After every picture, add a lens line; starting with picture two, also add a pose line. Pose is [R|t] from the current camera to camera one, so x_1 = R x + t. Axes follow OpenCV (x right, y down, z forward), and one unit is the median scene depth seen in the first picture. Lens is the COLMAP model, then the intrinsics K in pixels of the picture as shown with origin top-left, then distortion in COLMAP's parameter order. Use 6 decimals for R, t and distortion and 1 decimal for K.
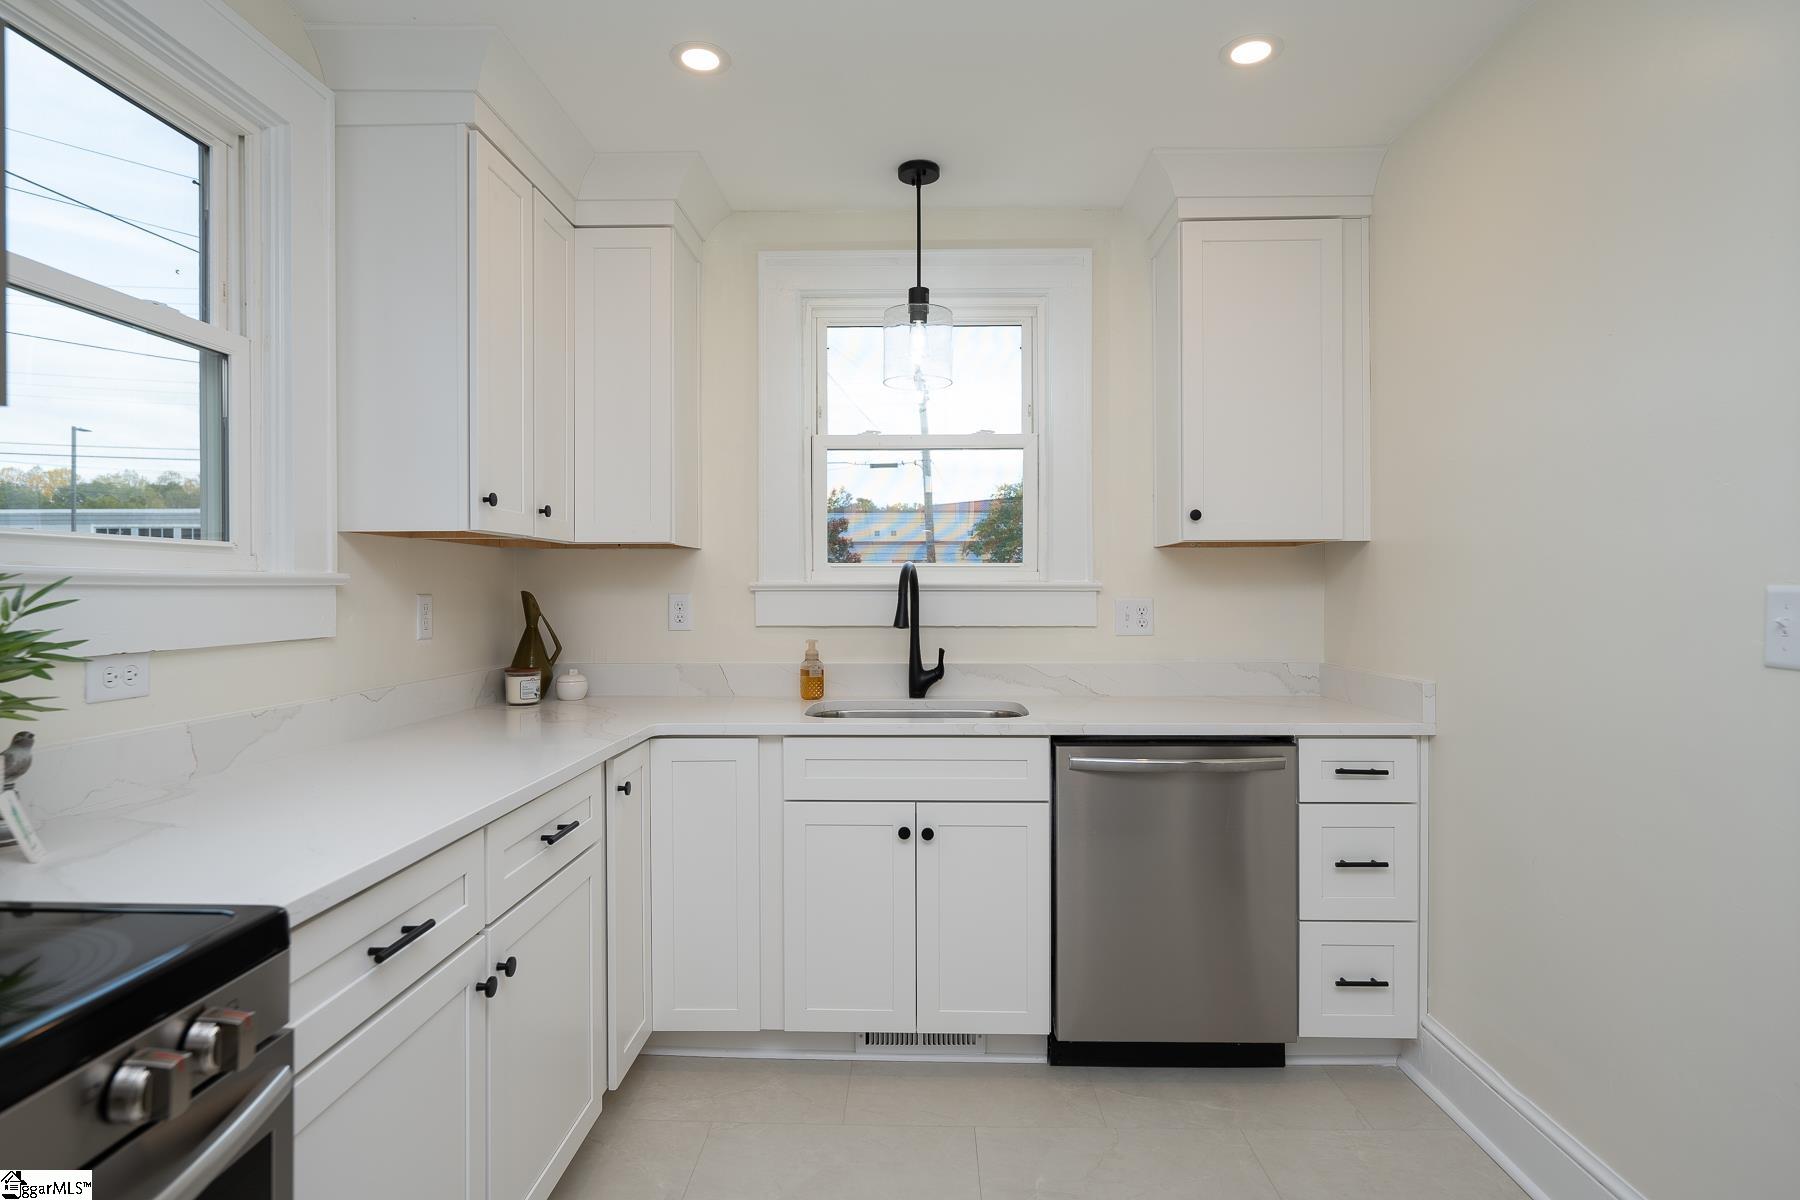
lens RADIAL K [[927.3, 0, 892.3], [0, 927.3, 594.0], [0, 0, 1]] dist [0.002578, 0.000415]
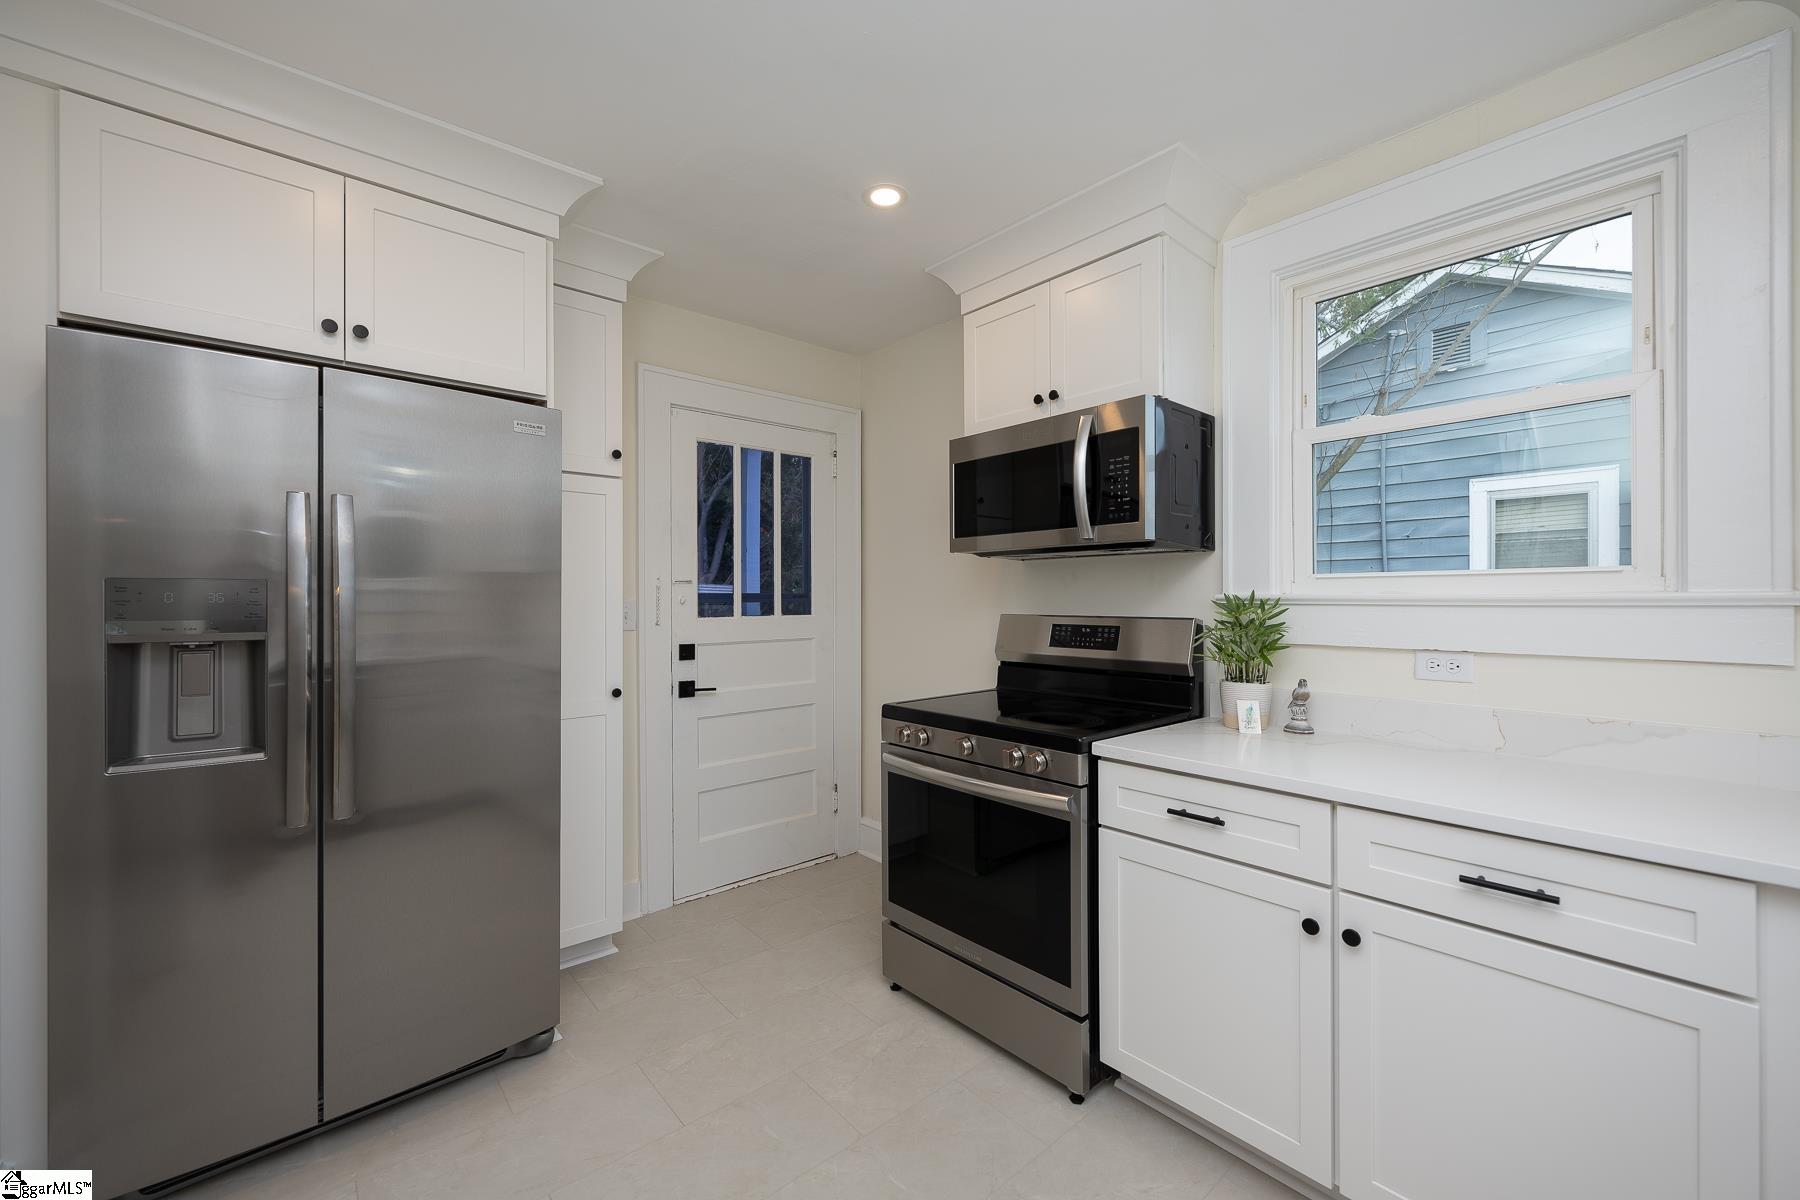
lens RADIAL K [[716.5, 0, 899.2], [0, 716.5, 597.1], [0, 0, 1]] dist [-0.000127, 0.001290]
pose [[-0.722925, 0.000213, -0.690927, 0.341294], [-0.001963, 0.999995, 0.002363, -0.012969], [0.690924, 0.003065, -0.722921, 0.695338]]
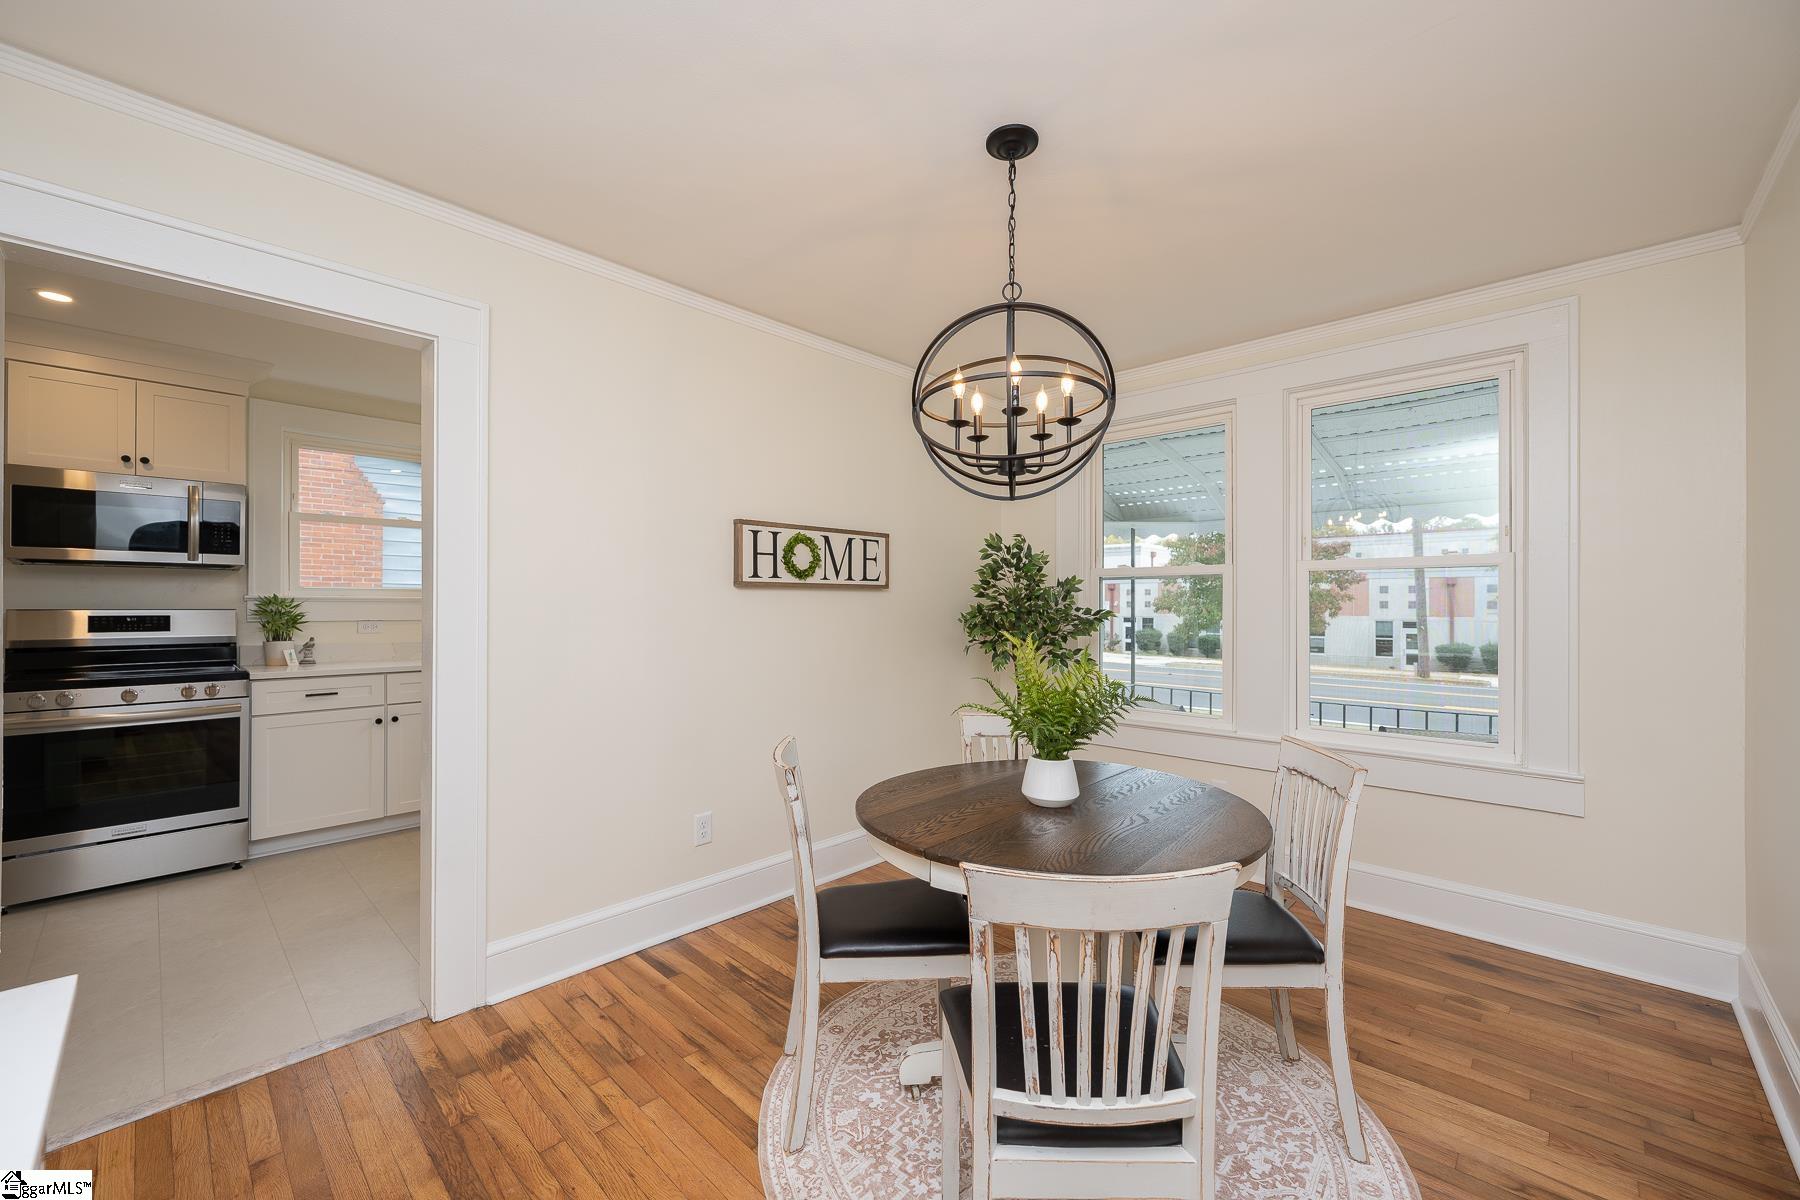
lens RADIAL K [[716.5, 0, 915.1], [0, 716.5, 599.0], [0, 0, 1]] dist [-0.000127, 0.001290]
pose [[0.758066, 0.001212, -0.652176, 1.447379], [-0.008645, 0.999929, -0.008191, -0.007926], [0.652120, 0.011847, 0.758023, 0.155574]]
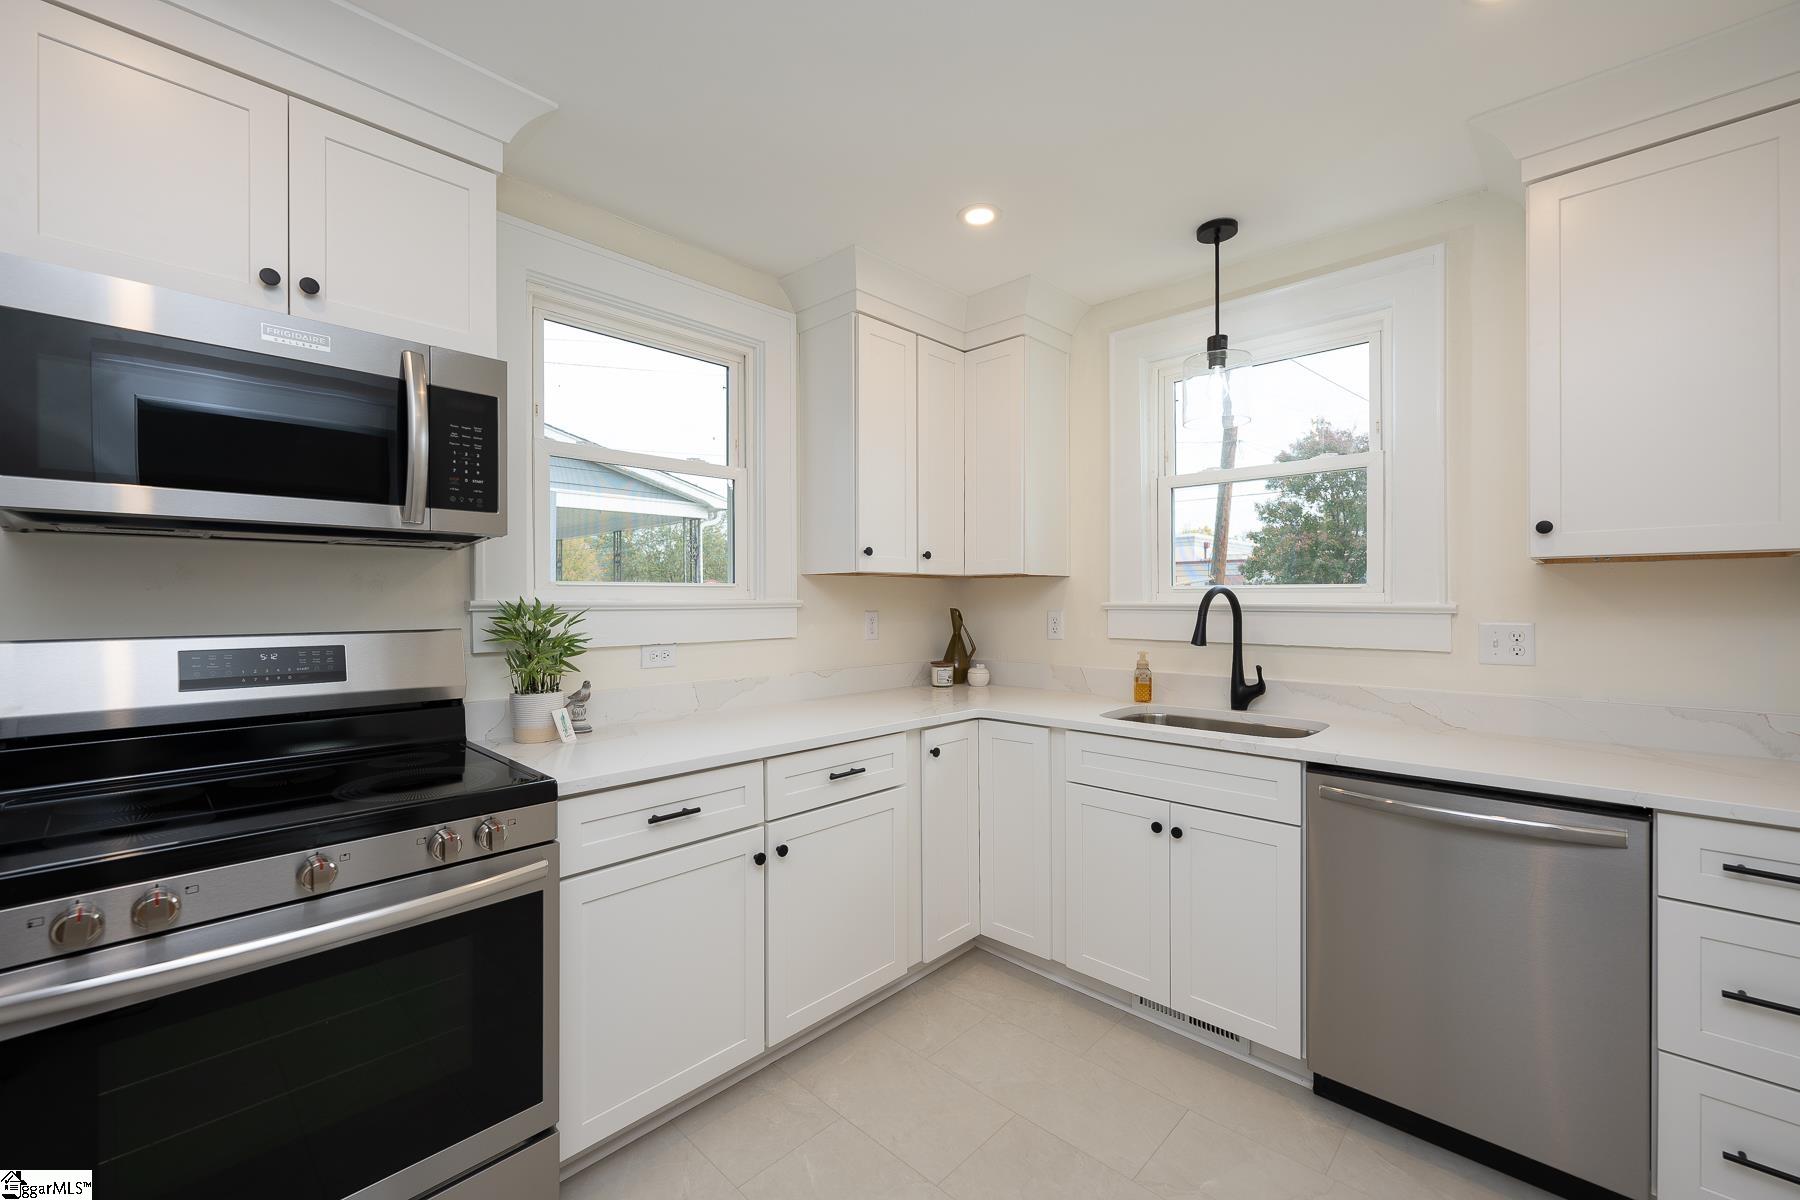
lens RADIAL K [[716.5, 0, 904.9], [0, 716.5, 600.5], [0, 0, 1]] dist [-0.000127, 0.001290]
pose [[0.749801, 0.001781, -0.661661, 0.312946], [-0.002906, 0.999996, -0.000602, -0.015907], [0.661657, 0.002374, 0.749803, 0.120004]]
